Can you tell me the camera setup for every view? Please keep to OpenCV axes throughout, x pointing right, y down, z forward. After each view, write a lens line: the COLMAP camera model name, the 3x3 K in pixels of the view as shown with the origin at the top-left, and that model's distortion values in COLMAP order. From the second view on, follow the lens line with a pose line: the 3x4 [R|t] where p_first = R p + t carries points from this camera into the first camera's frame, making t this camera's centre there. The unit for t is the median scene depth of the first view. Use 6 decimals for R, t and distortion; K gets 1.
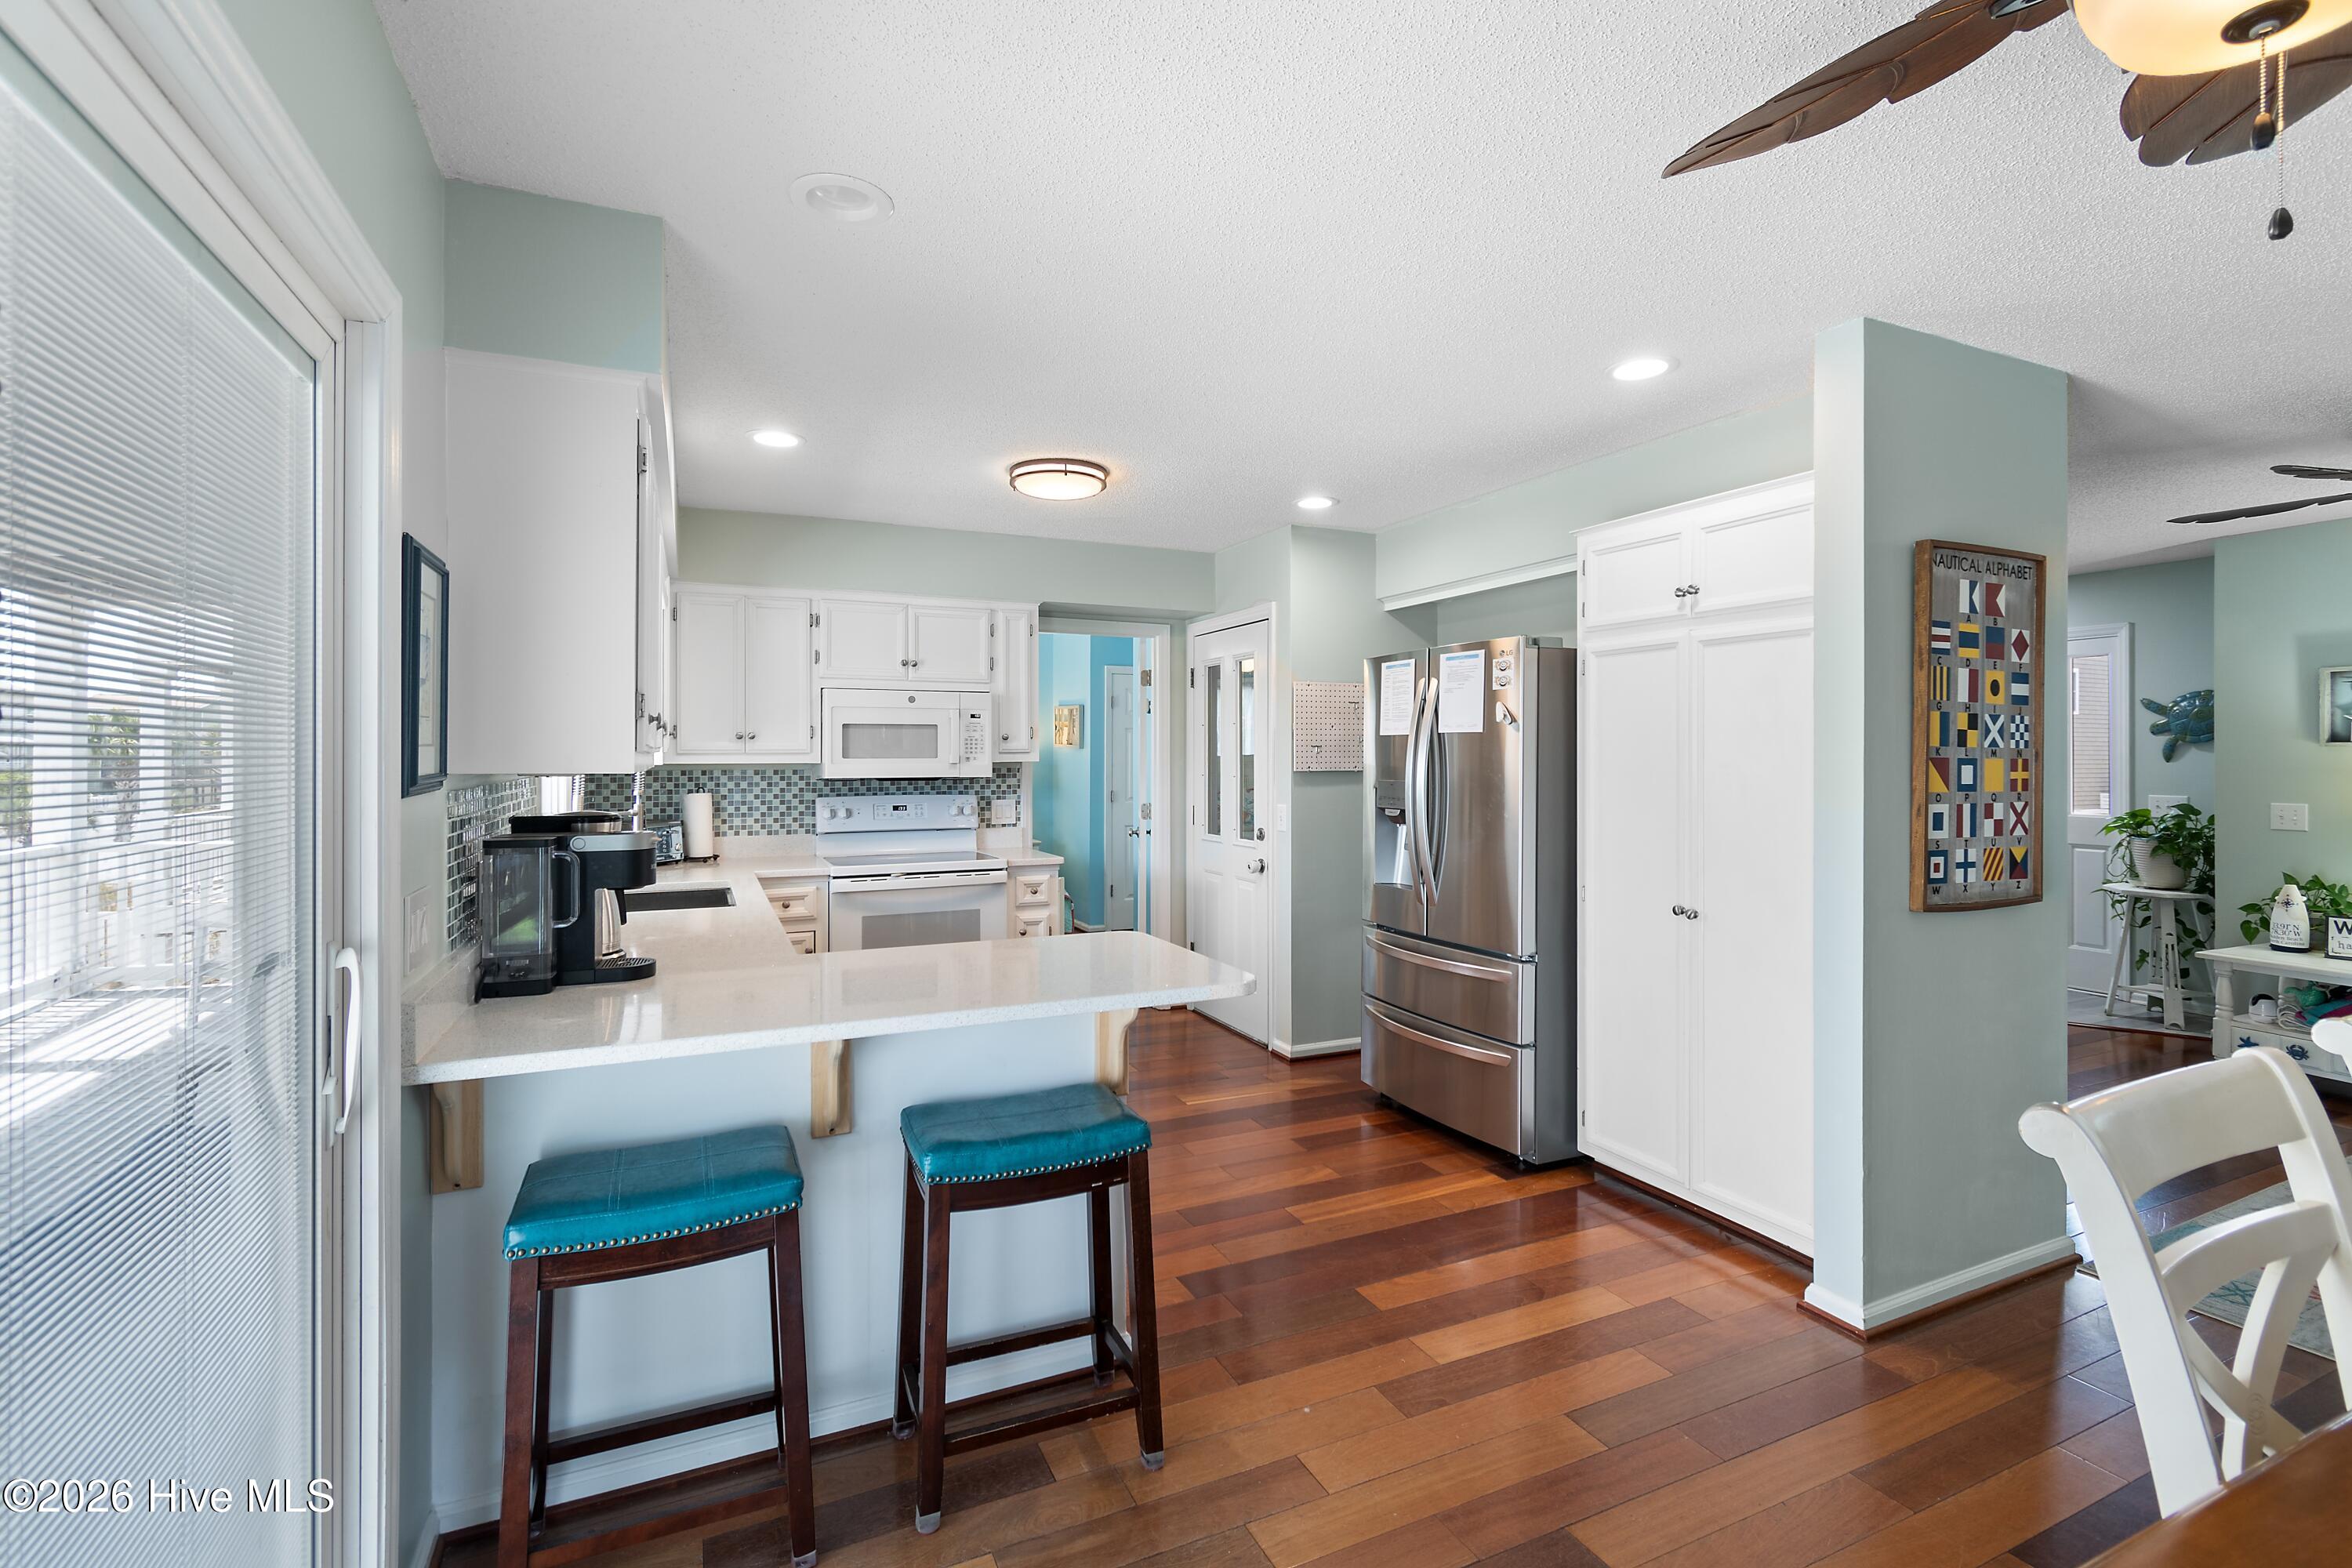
lens RADIAL K [[1038.3, 0, 1197.0], [0, 1038.3, 744.5], [0, 0, 1]] dist [0.003220, -0.000337]
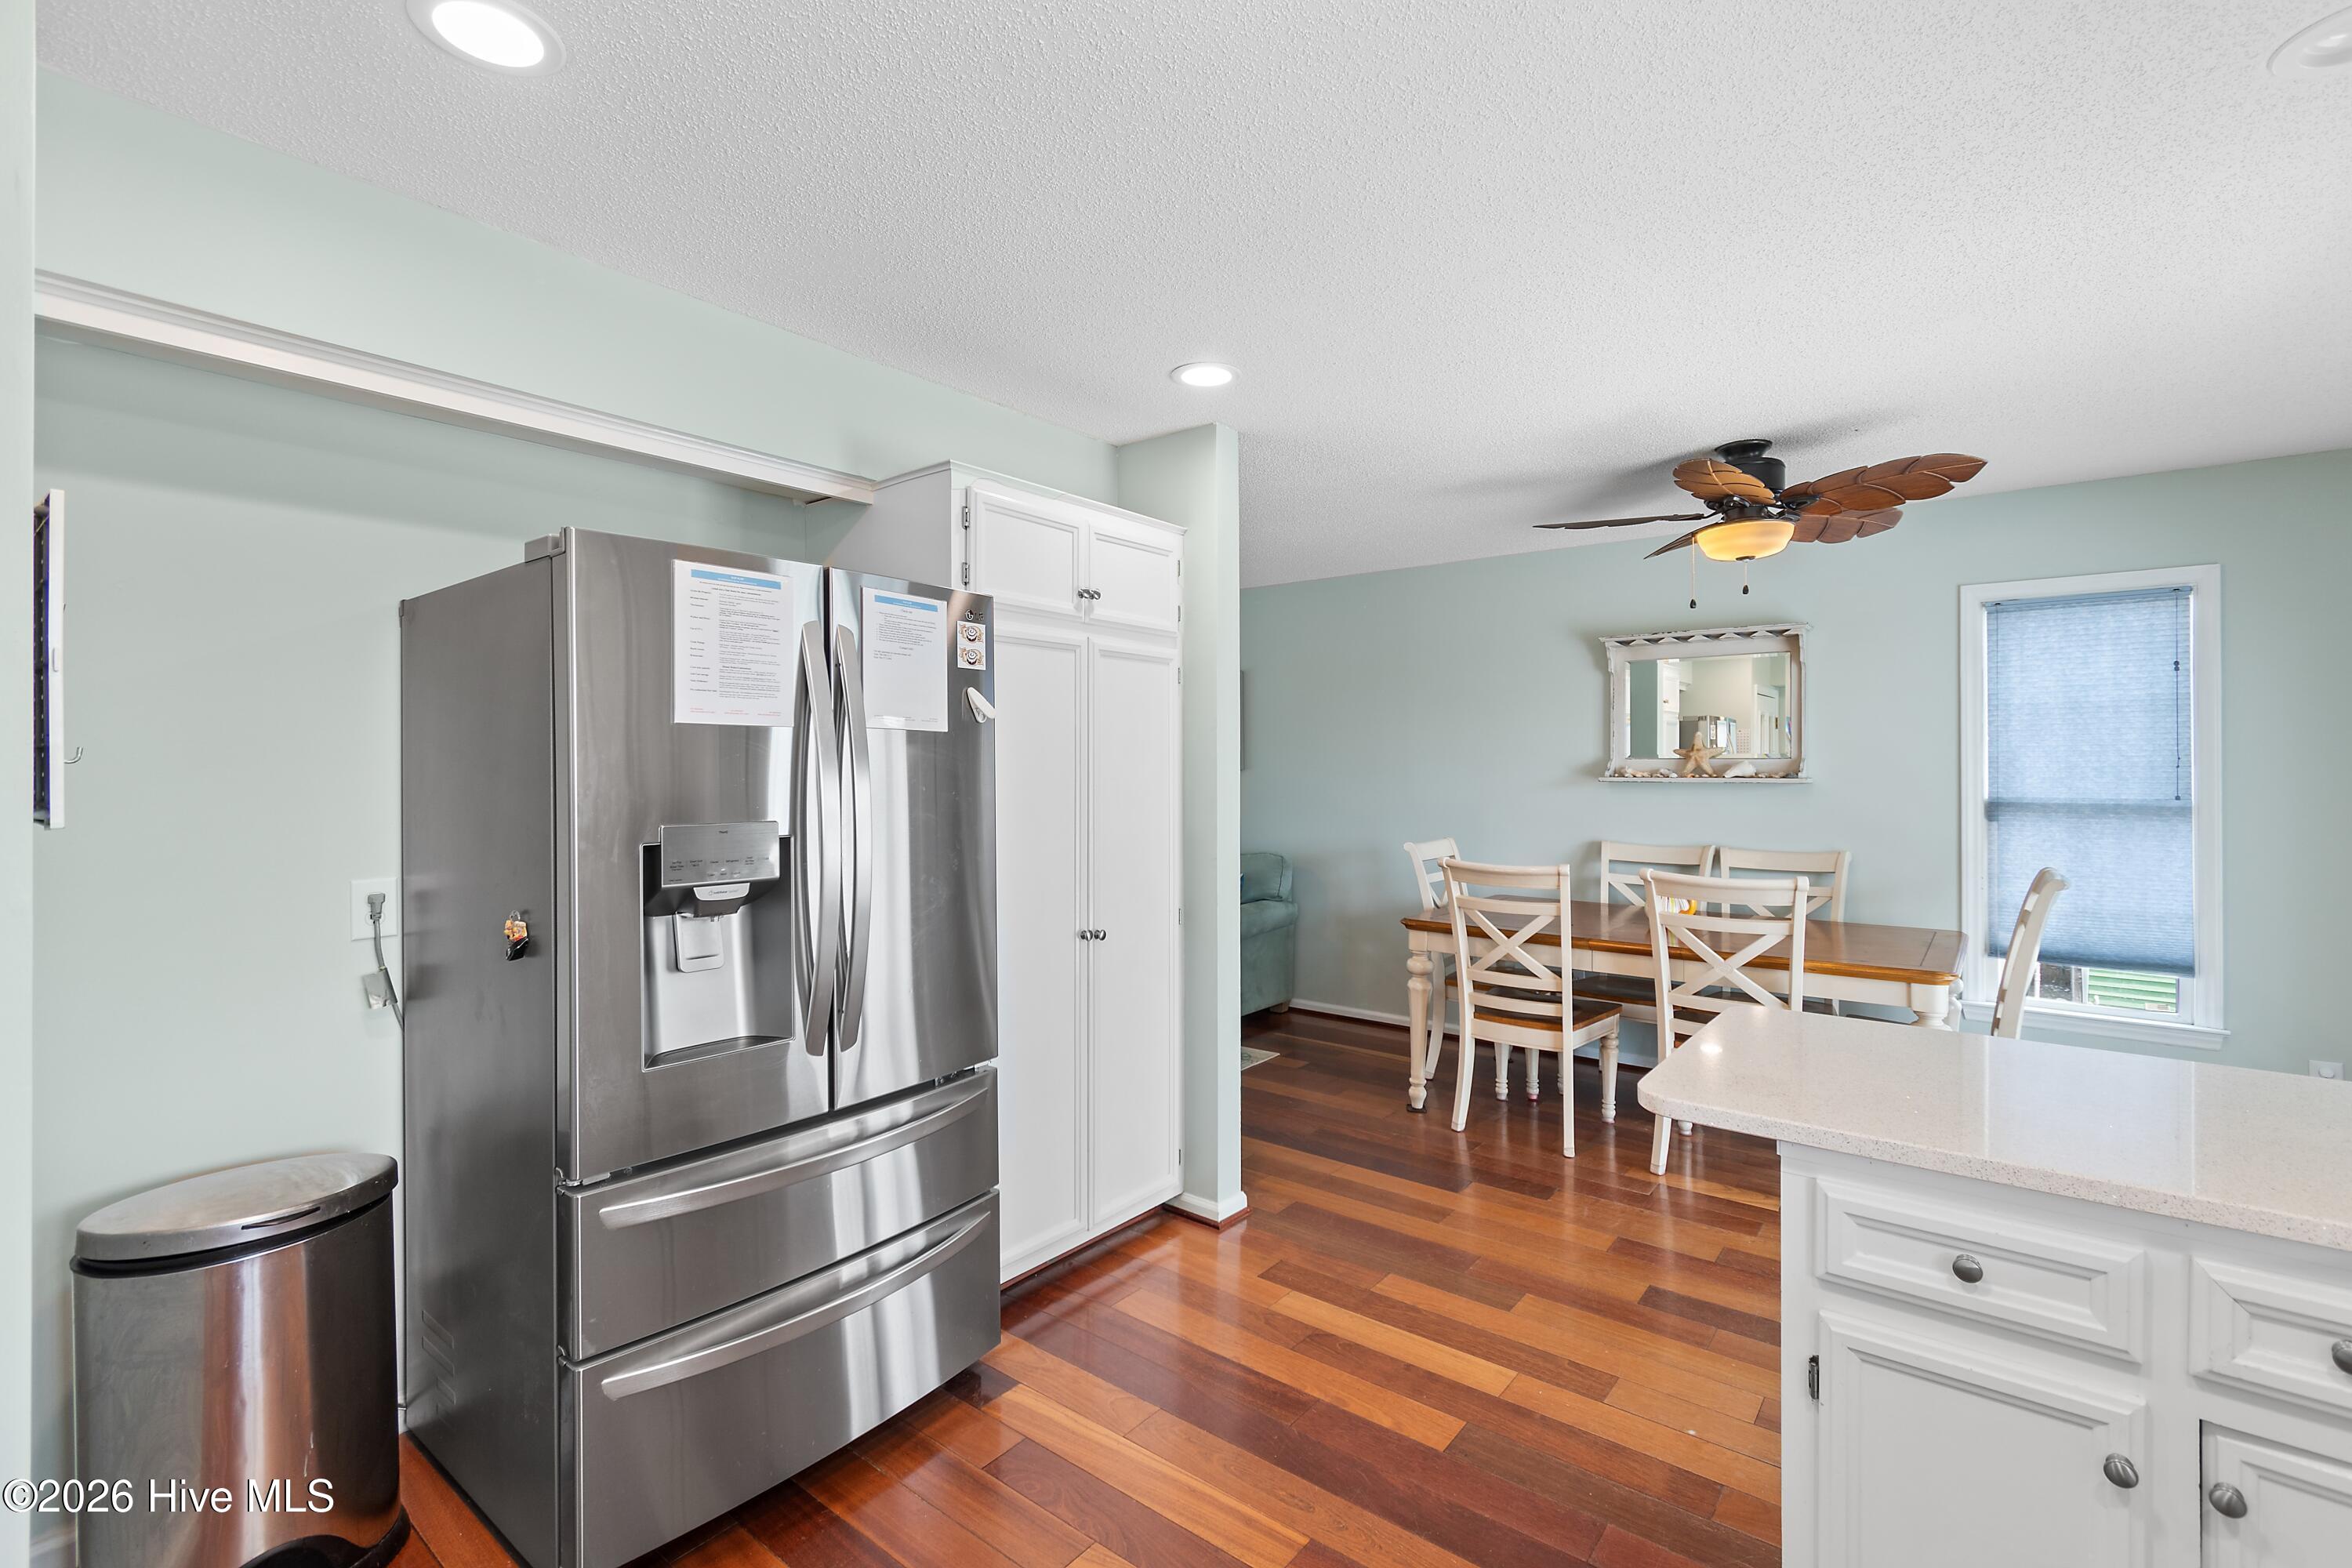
lens RADIAL K [[1038.3, 0, 1183.3], [0, 1038.3, 767.5], [0, 0, 1]] dist [0.003220, -0.000337]
pose [[-0.427149, 0.005771, 0.904163, -0.460535], [-0.004136, 0.999957, -0.008336, 0.018716], [-0.904172, -0.007300, -0.427106, 1.476241]]
